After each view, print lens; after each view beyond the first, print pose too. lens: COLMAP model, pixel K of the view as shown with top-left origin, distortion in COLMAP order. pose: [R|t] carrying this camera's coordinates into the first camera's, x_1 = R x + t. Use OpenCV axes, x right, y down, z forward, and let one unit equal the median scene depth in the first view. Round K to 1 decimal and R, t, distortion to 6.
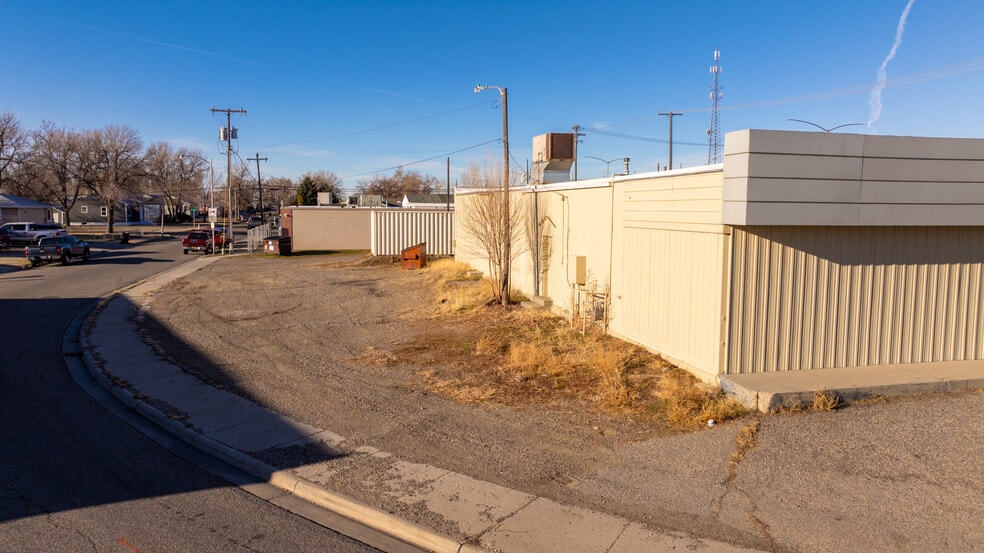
lens RADIAL K [[690.0, 0, 495.6], [0, 690.0, 271.9], [0, 0, 1]] dist [-0.016572, -0.005526]
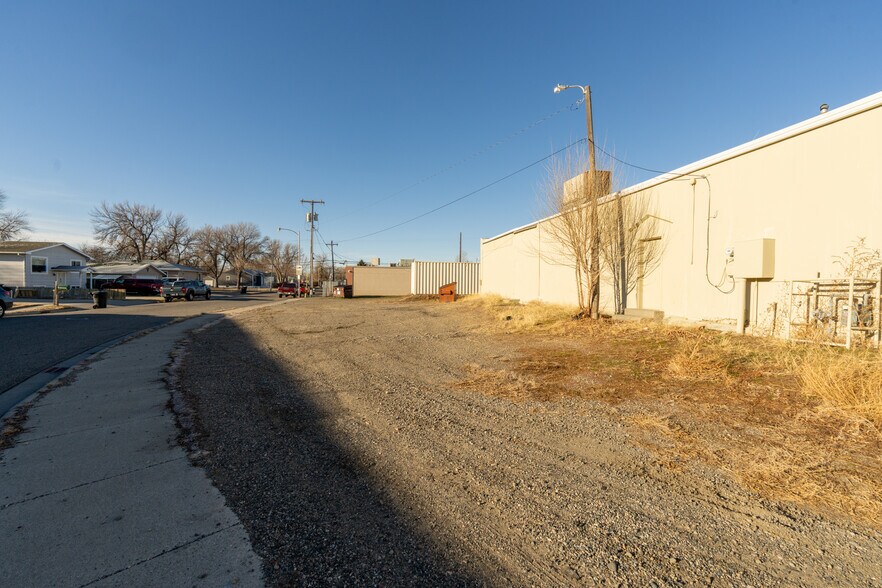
lens RADIAL K [[386.2, 0, 441.0], [0, 386.2, 294.0], [0, 0, 1]] dist [0.000893, -0.000104]
pose [[0.998352, 0.003699, -0.057274, -0.080292], [-0.007854, 0.997338, -0.072497, 0.028174], [0.056854, 0.072827, 0.995723, 0.254148]]
